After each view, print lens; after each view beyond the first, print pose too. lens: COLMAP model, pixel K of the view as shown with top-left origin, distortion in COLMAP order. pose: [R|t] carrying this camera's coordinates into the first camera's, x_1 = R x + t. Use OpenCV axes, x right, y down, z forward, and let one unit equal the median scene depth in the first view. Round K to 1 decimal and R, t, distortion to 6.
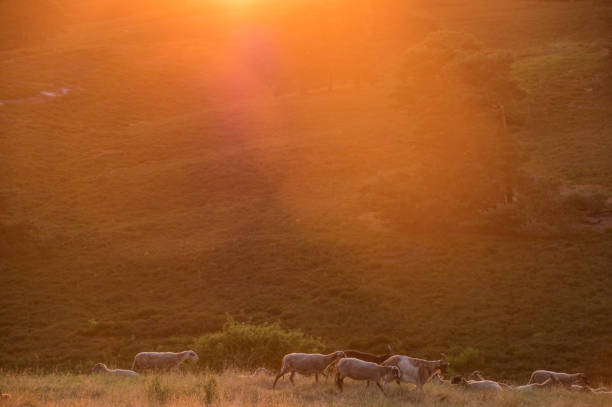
lens RADIAL K [[4583.6, 0, 305.2], [0, 4583.6, 213.2], [0, 0, 1]] dist [4.074334, 0.000000]
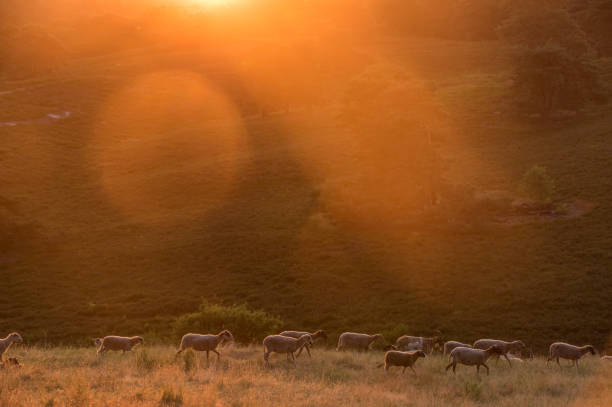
lens RADIAL K [[4583.6, 0, 334.2], [0, 4583.6, 206.0], [0, 0, 1]] dist [4.074334, 0.000000]
pose [[0.999910, -0.003369, 0.013016, 0.002021], [0.003347, 0.999993, 0.001660, -0.004059], [-0.013021, -0.001617, 0.999914, -0.215445]]
